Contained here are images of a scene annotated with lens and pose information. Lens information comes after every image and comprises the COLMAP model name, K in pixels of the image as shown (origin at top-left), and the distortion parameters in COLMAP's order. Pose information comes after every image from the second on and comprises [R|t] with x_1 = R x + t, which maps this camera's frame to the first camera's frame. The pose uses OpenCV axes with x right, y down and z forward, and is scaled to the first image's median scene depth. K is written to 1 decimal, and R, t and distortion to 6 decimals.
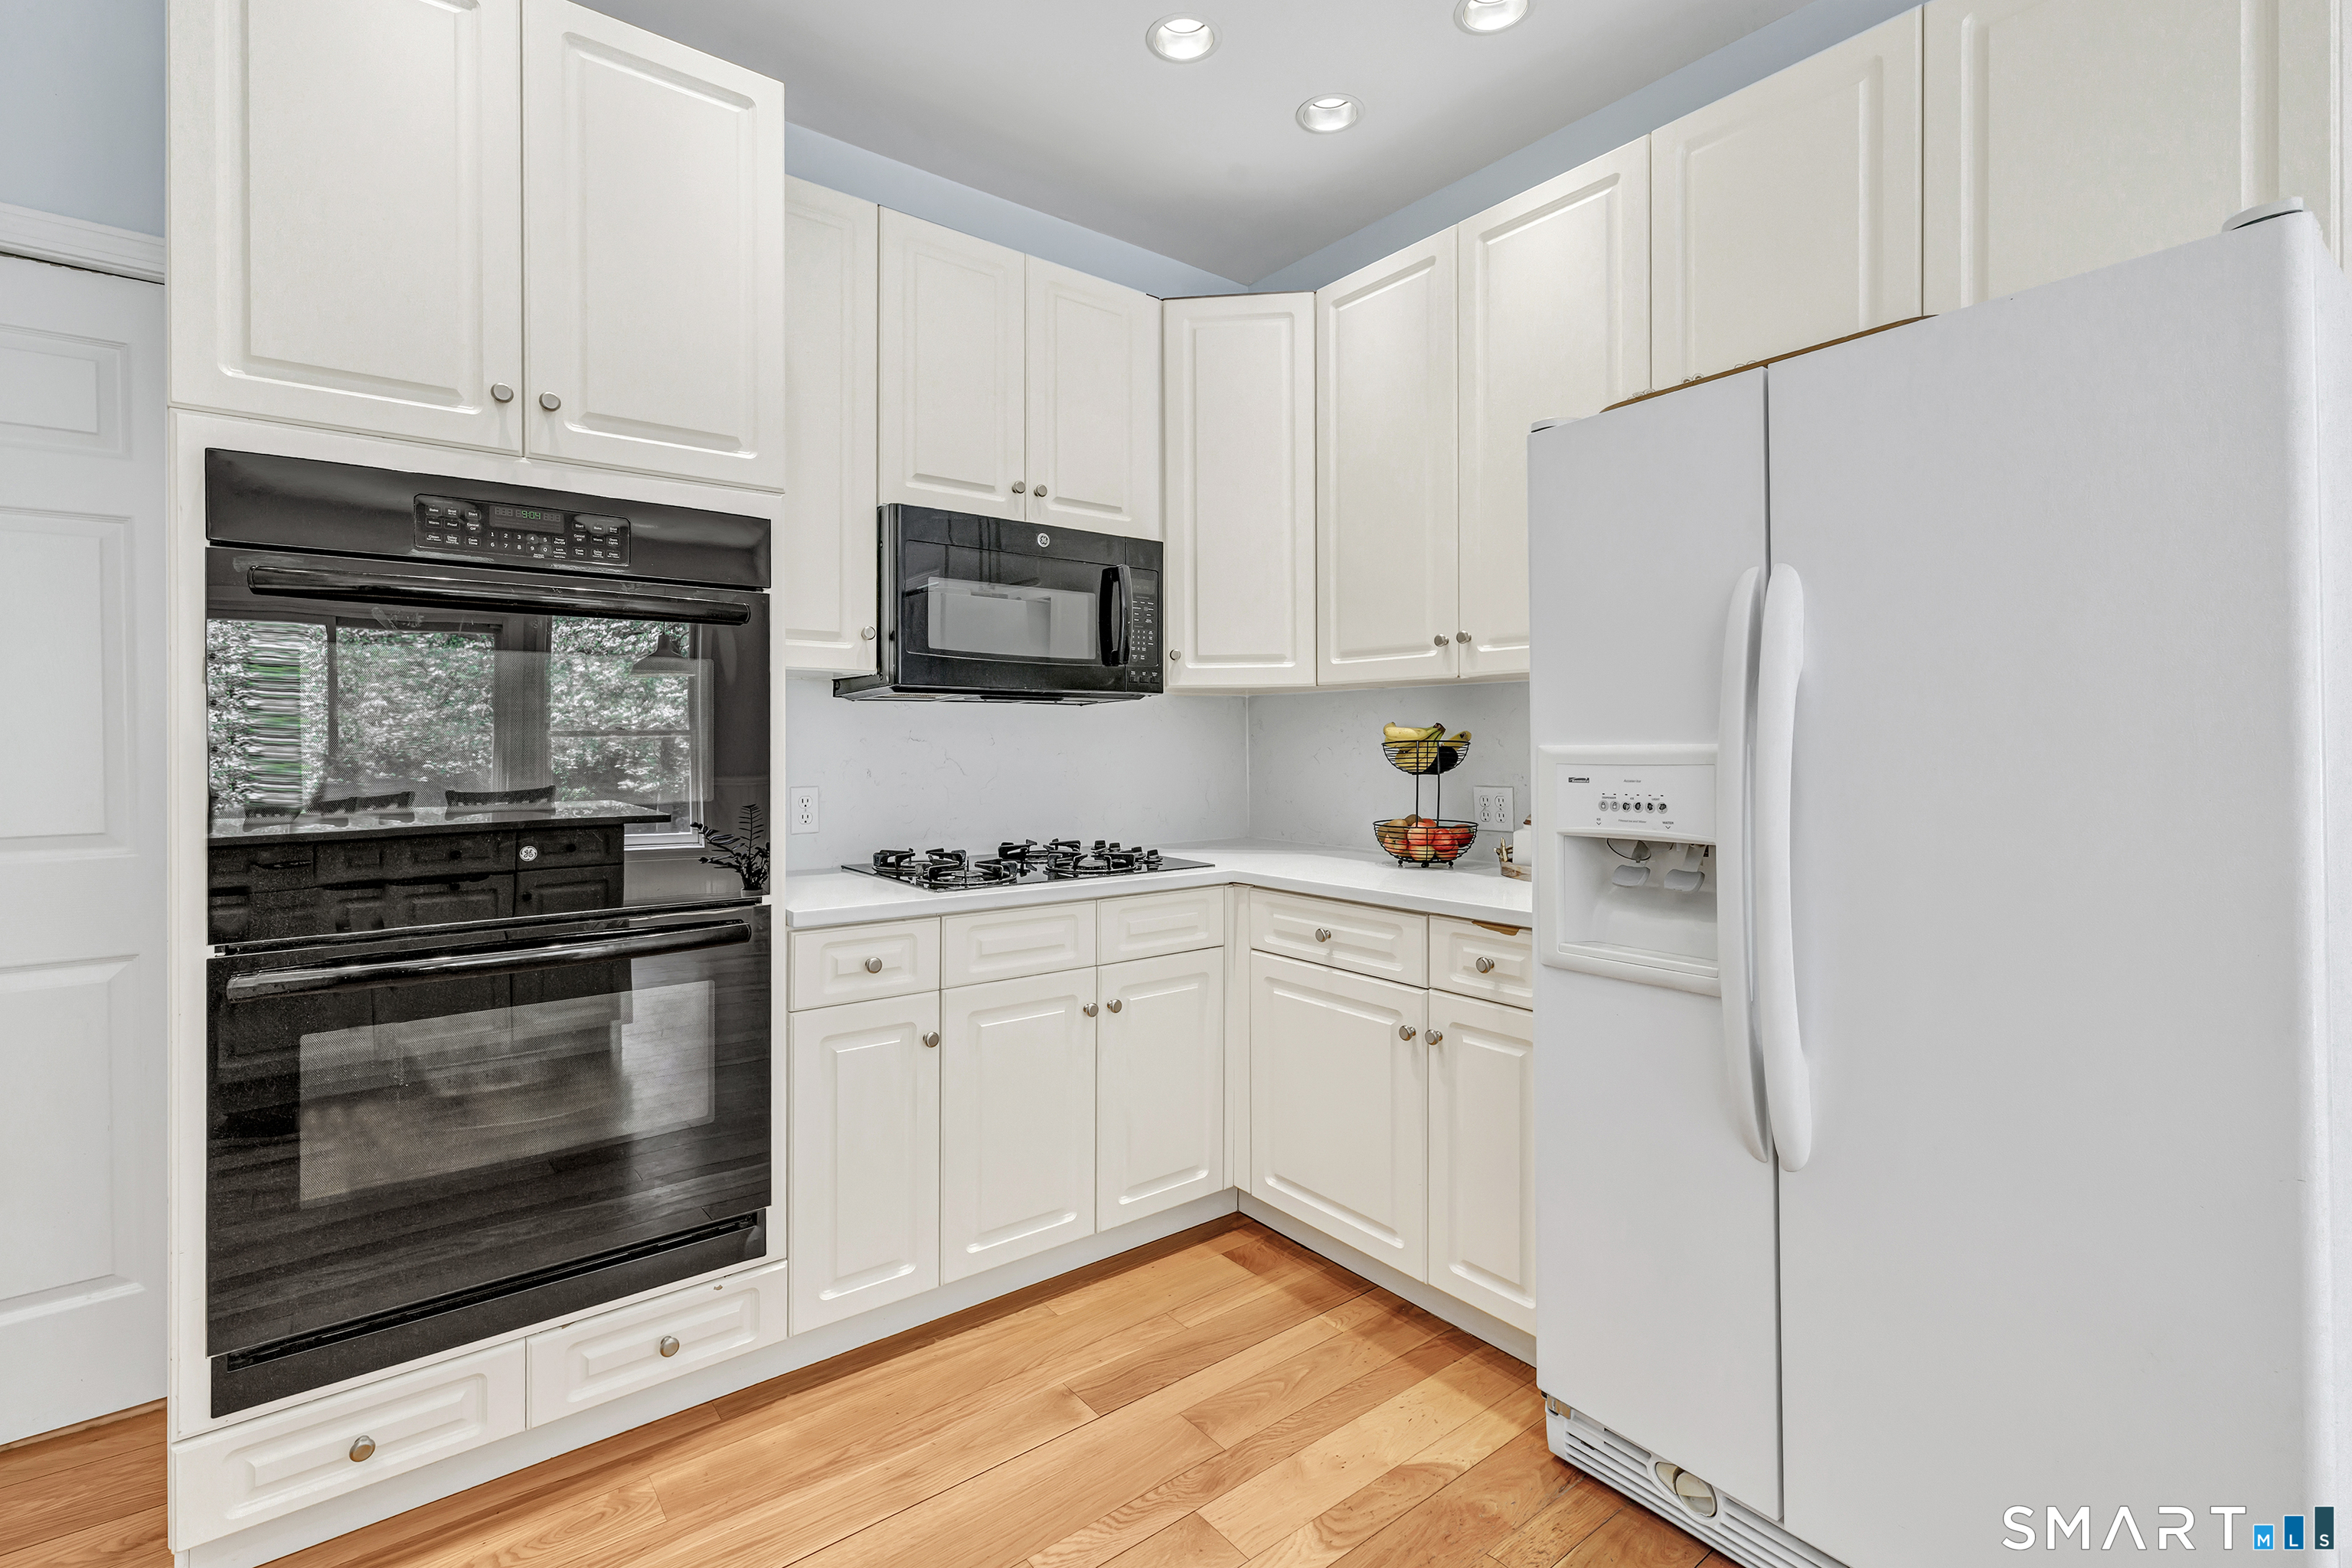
lens RADIAL K [[1062.1, 0, 1129.5], [0, 1062.1, 743.2], [0, 0, 1]] dist [0.000945, -0.000289]
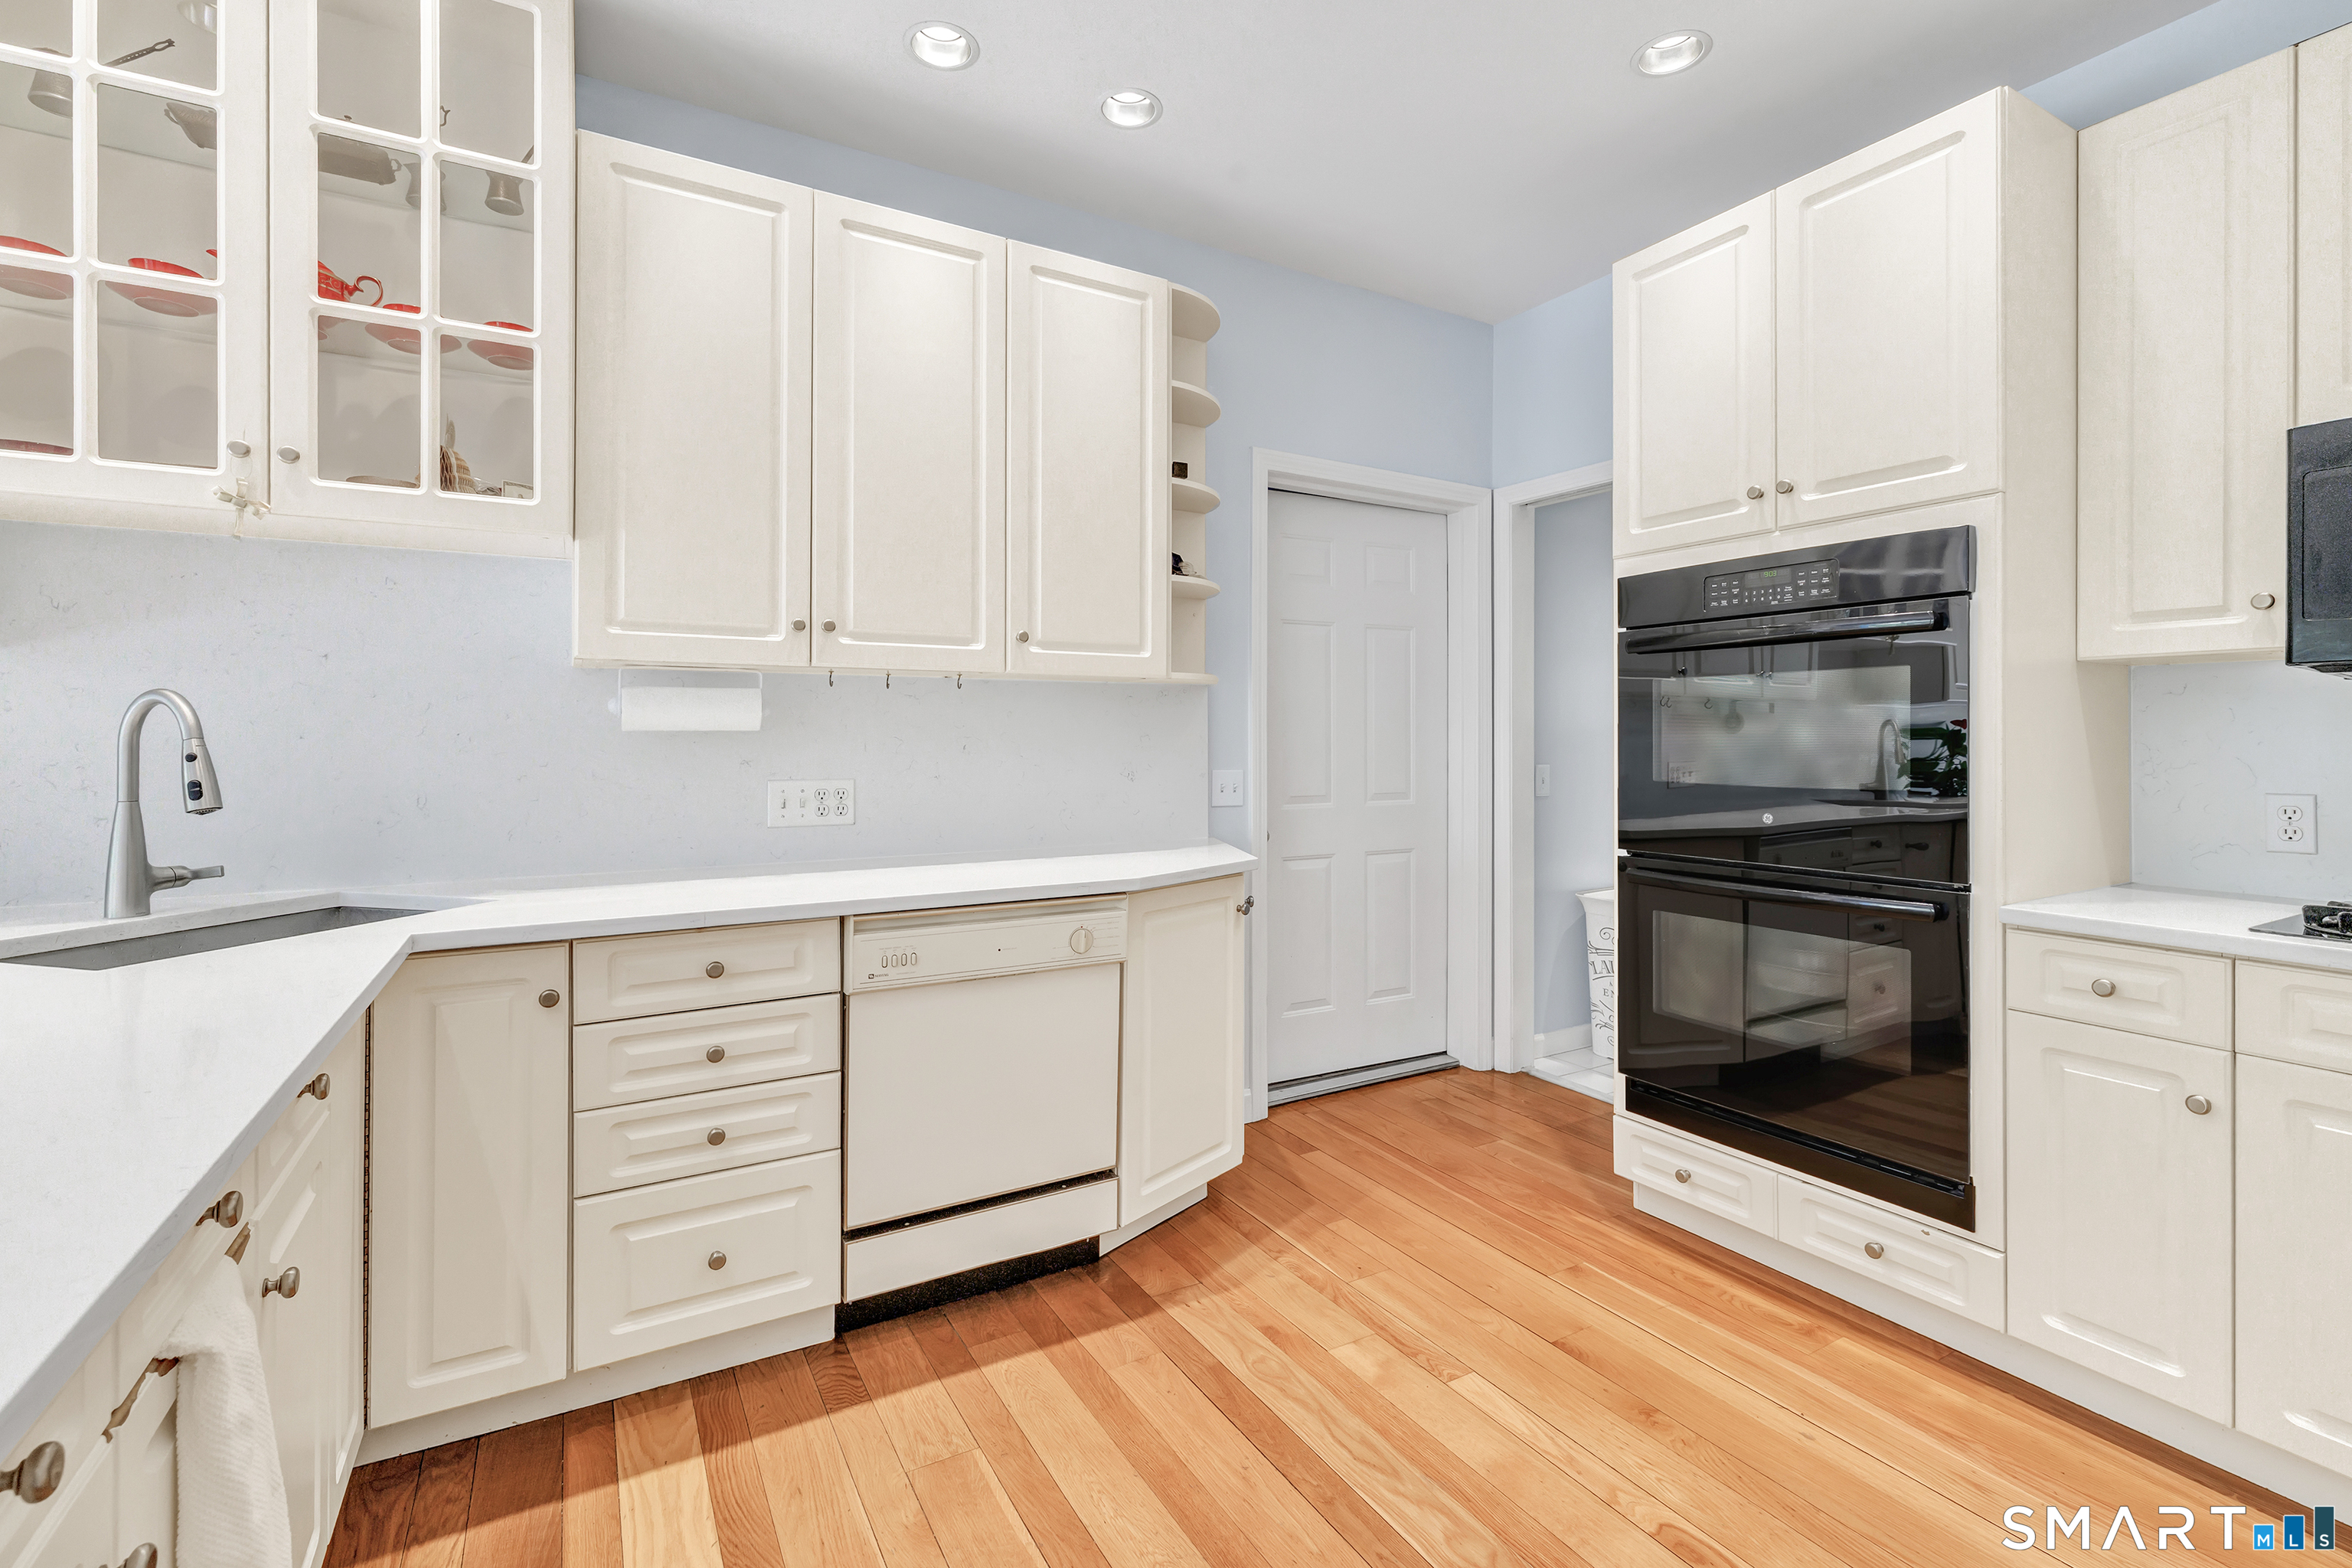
lens RADIAL K [[1062.1, 0, 1193.7], [0, 1062.1, 737.4], [0, 0, 1]] dist [0.000945, -0.000289]
pose [[-0.118584, -0.000832, -0.992944, 0.850118], [-0.002746, 0.999996, -0.000510, 0.000718], [0.992940, 0.002666, -0.118586, 0.397705]]
